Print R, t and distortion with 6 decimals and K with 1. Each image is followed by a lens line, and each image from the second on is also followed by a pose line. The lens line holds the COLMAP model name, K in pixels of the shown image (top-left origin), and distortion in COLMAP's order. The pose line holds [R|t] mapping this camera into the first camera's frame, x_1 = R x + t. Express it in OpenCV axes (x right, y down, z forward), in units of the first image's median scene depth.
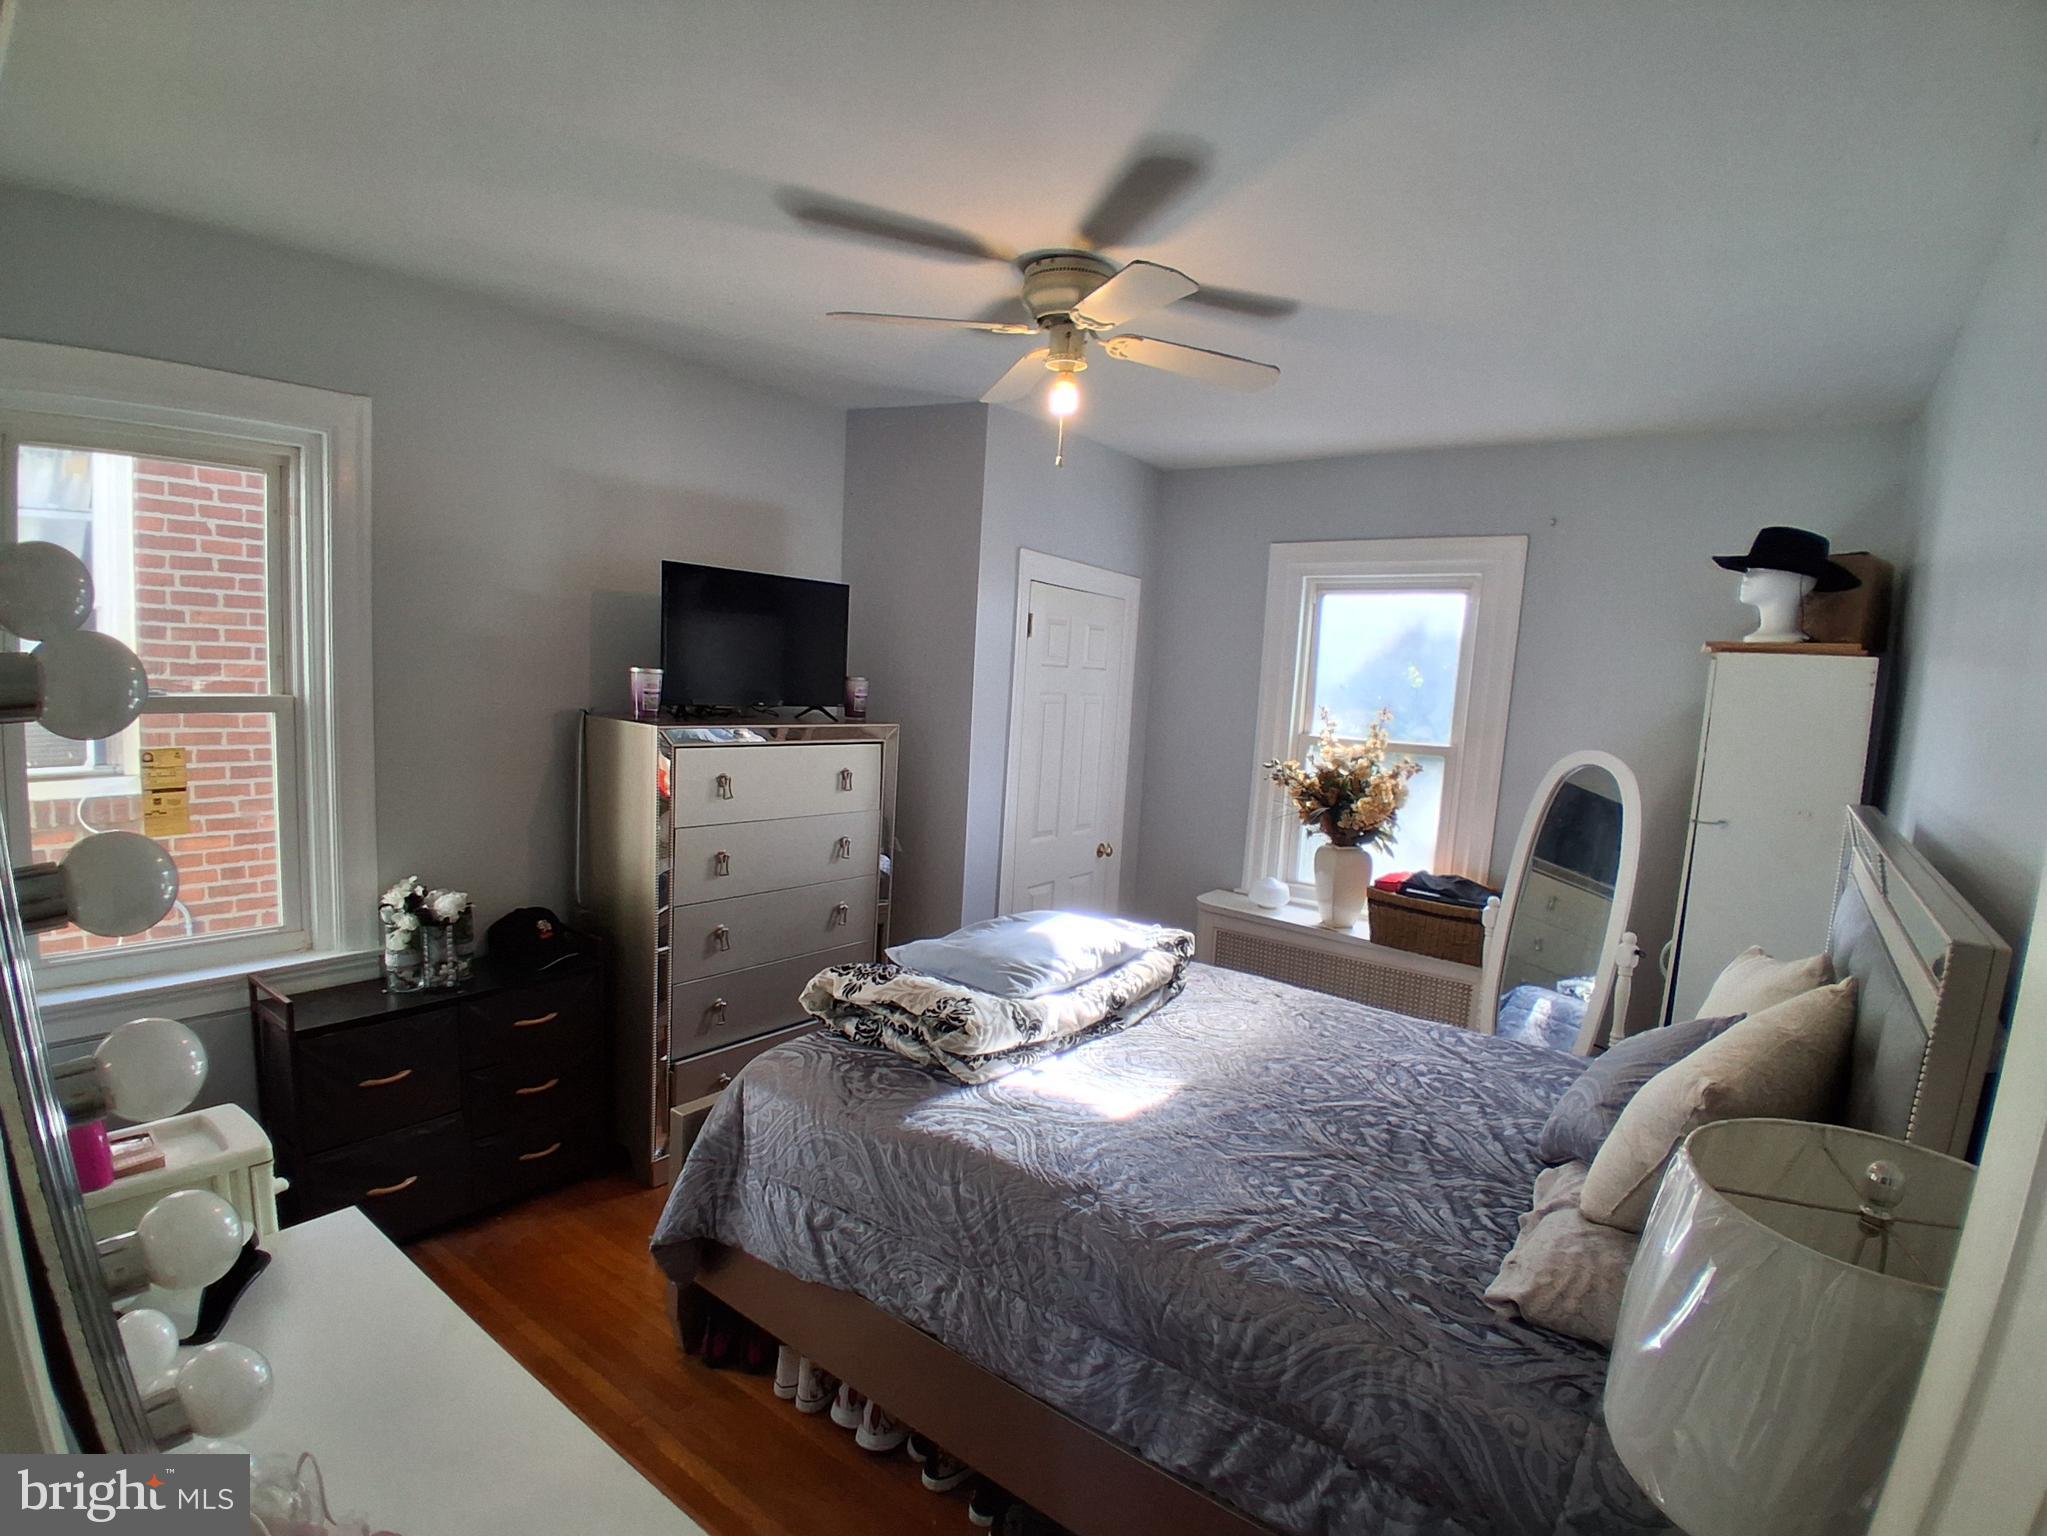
lens RADIAL K [[1012.3, 0, 1022.7], [0, 1012.3, 799.6], [0, 0, 1]] dist [-0.003034, -0.039958]
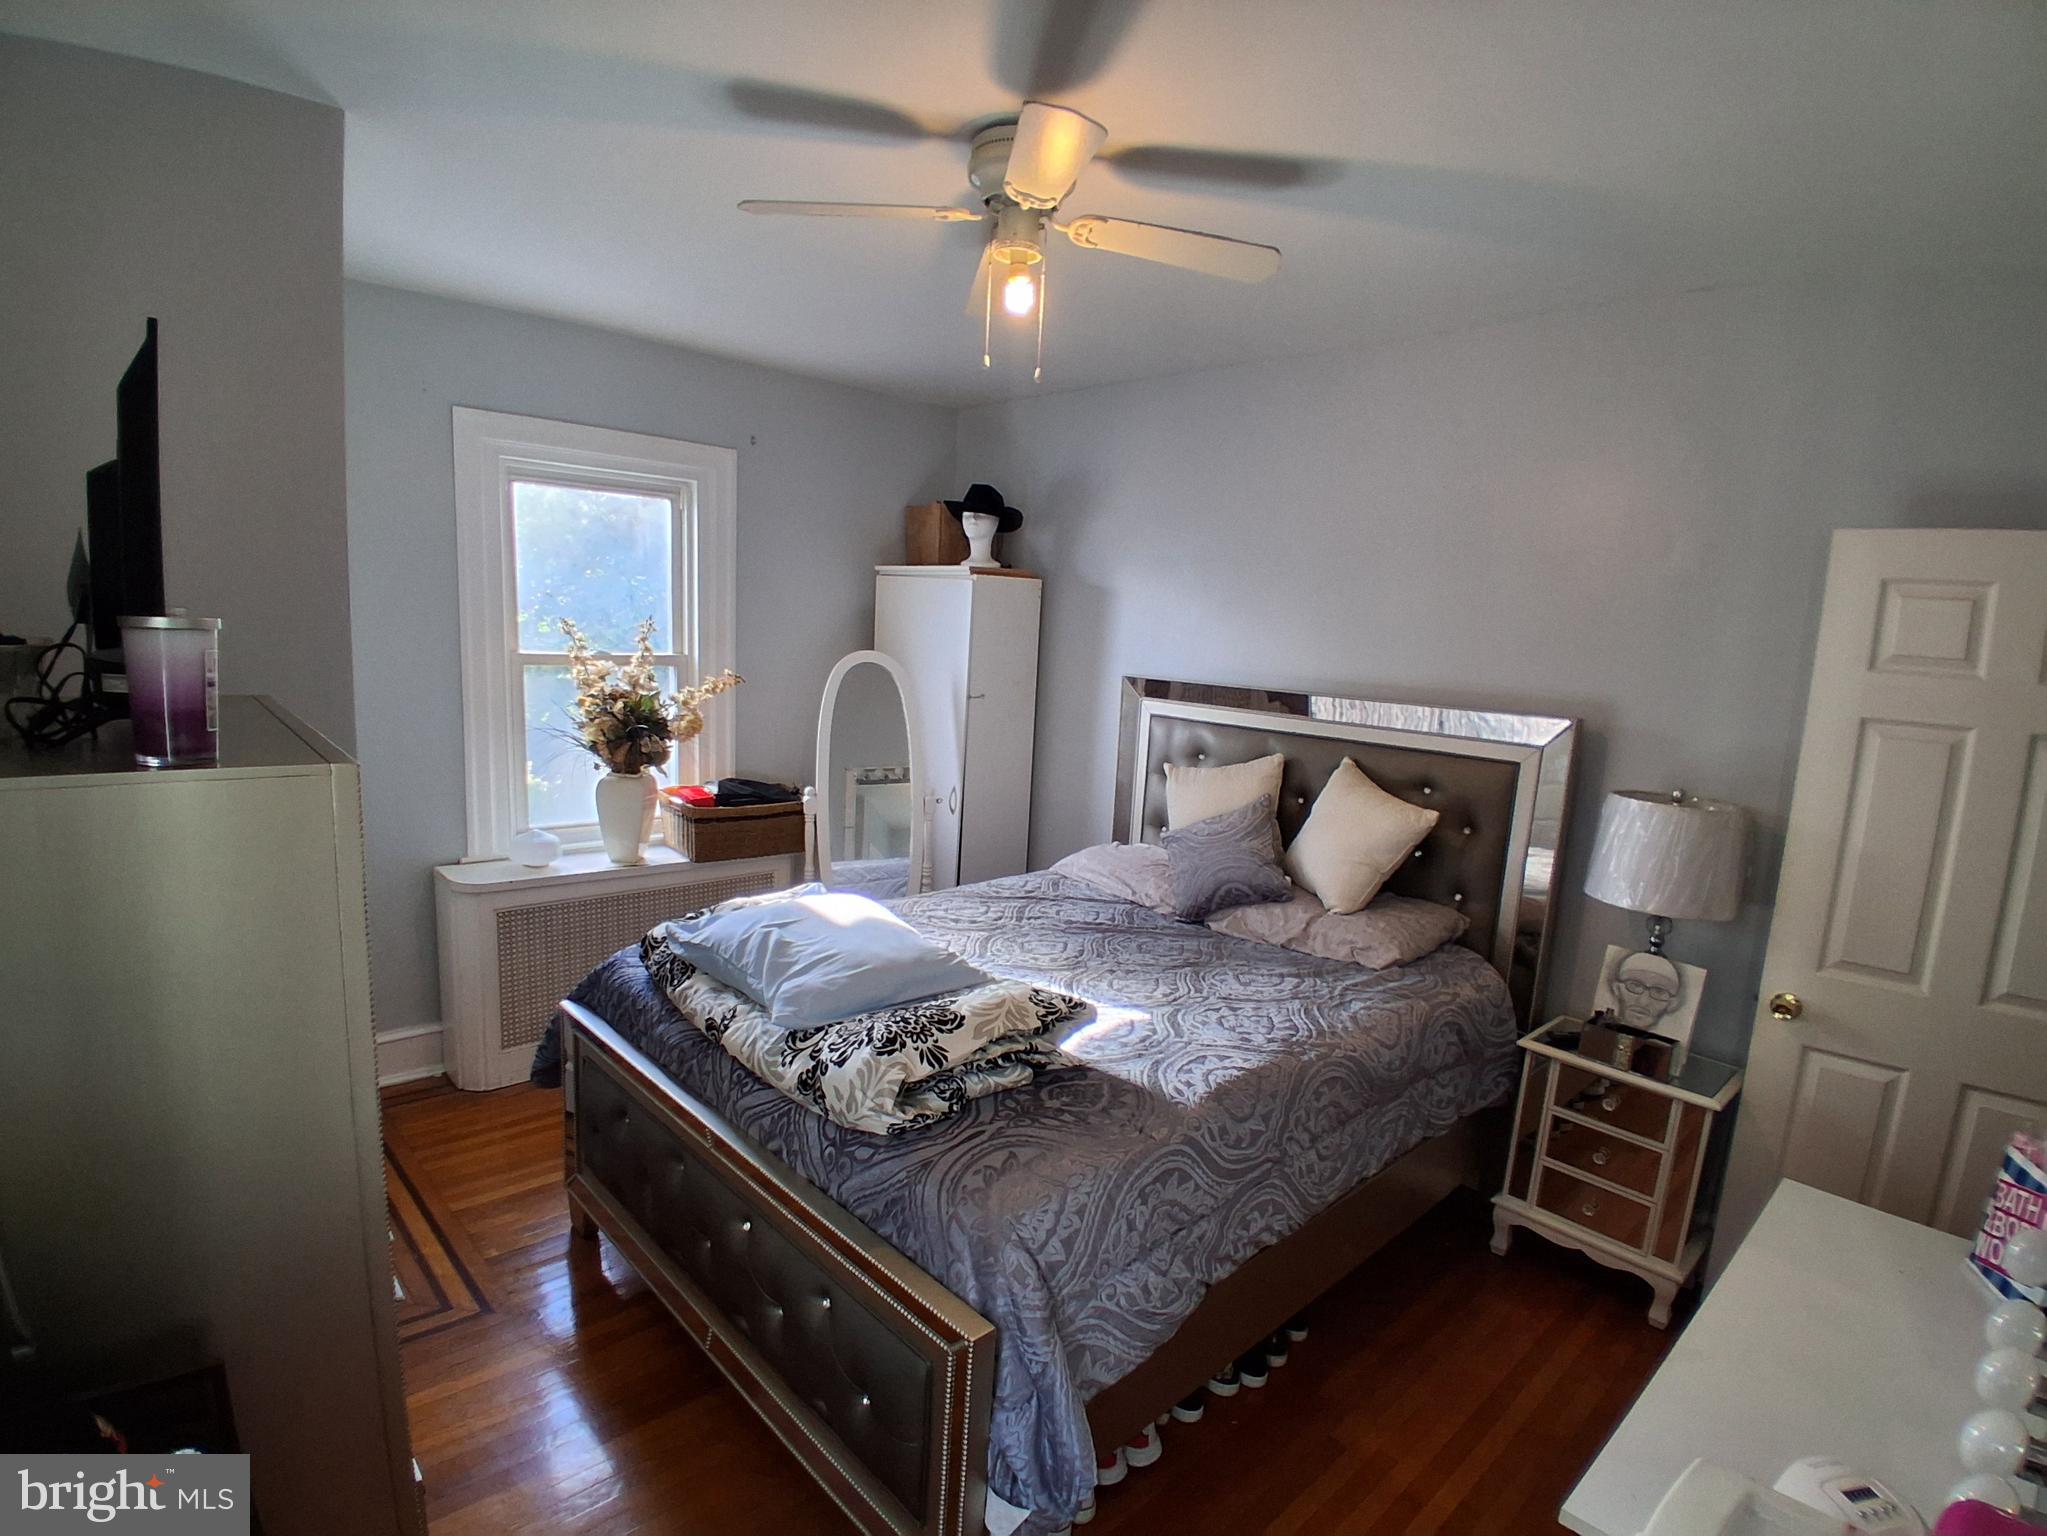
lens RADIAL K [[1012.3, 0, 1022.7], [0, 1012.3, 799.6], [0, 0, 1]] dist [-0.003034, -0.039958]
pose [[0.169997, -0.213207, 0.962104, -0.551564], [0.088954, 0.975649, 0.200491, -0.089936], [-0.981422, 0.051500, 0.184823, 0.532675]]
